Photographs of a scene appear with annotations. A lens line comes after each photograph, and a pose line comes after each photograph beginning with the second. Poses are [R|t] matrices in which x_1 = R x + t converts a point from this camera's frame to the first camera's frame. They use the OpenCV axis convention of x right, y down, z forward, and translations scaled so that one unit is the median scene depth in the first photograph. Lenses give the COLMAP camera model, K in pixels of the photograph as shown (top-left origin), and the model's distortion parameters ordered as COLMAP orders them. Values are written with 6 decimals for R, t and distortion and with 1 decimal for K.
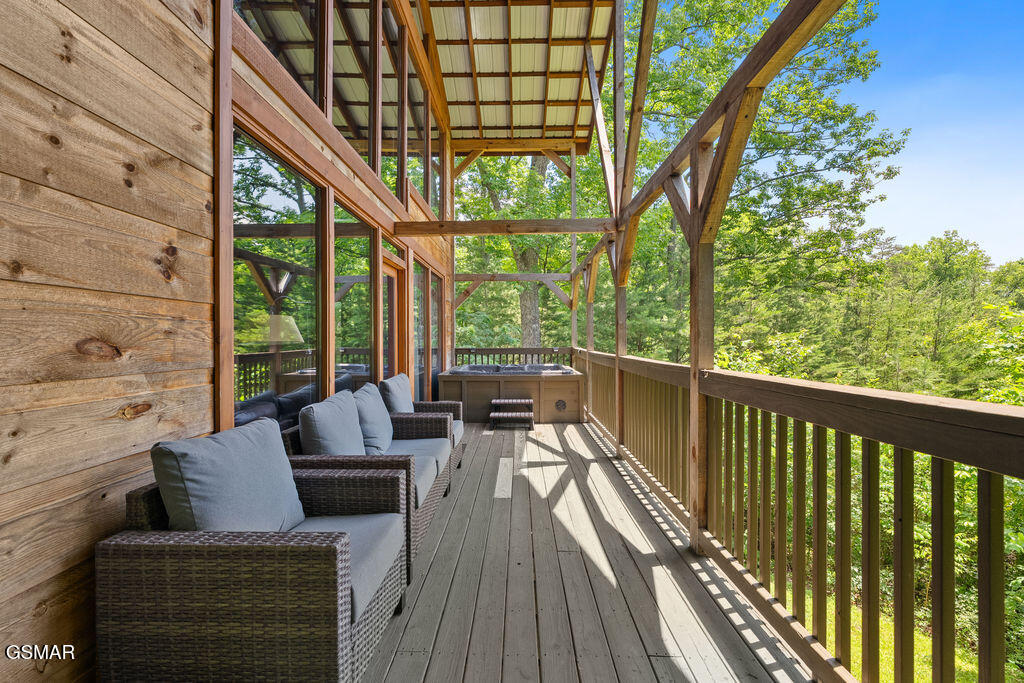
lens RADIAL K [[464.0, 0, 512.2], [0, 464.0, 338.0], [0, 0, 1]] dist [-0.000830, -0.000245]
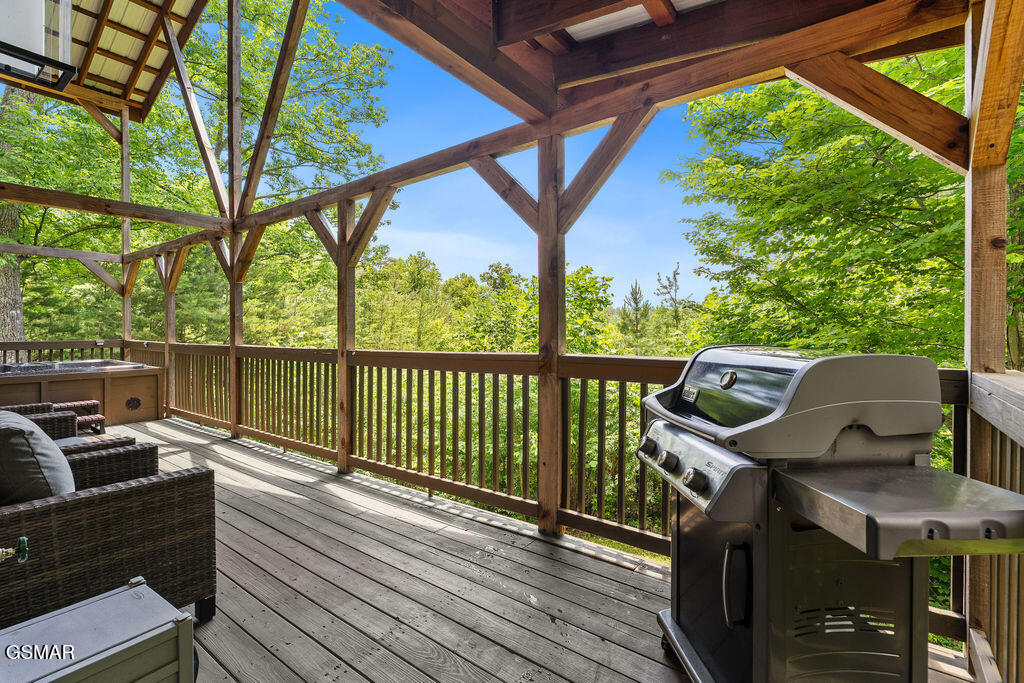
lens RADIAL K [[464.0, 0, 506.0], [0, 464.0, 339.0], [0, 0, 1]] dist [-0.000830, -0.000245]
pose [[0.588246, -0.013603, 0.808568, -0.175076], [-0.002064, 0.999830, 0.018323, 0.001349], [-0.808679, -0.012447, 0.588118, -0.104373]]
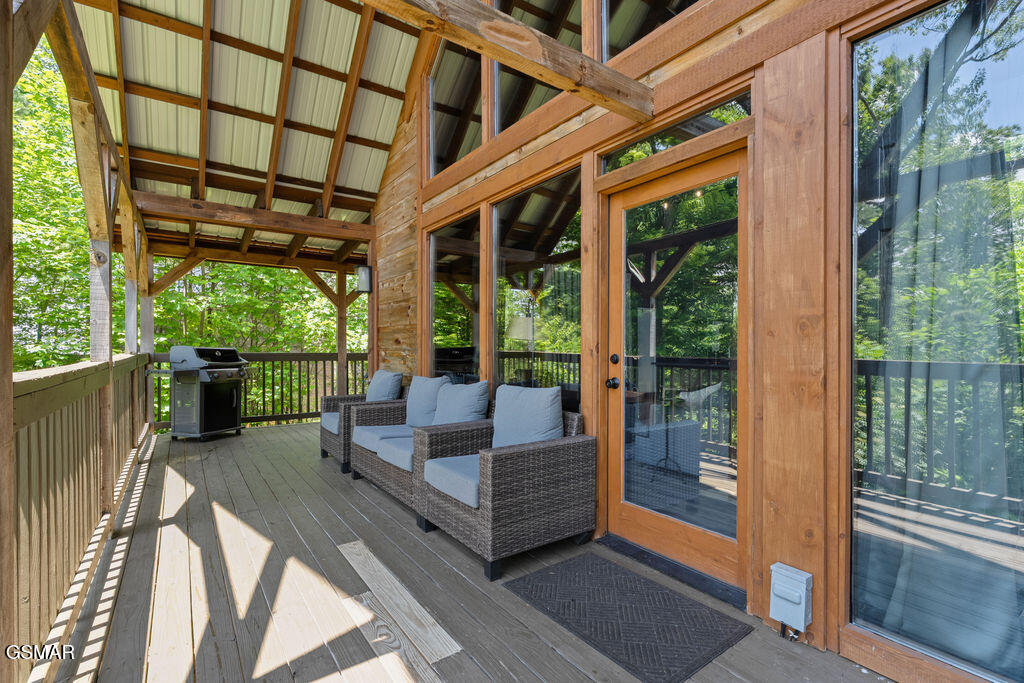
lens RADIAL K [[464.0, 0, 512.0], [0, 464.0, 347.1], [0, 0, 1]] dist [-0.000830, -0.000245]
pose [[-0.804935, 0.000660, -0.593363, 0.101319], [0.004890, 0.999973, -0.005522, 0.016199], [0.593343, -0.007347, -0.804916, 0.834915]]
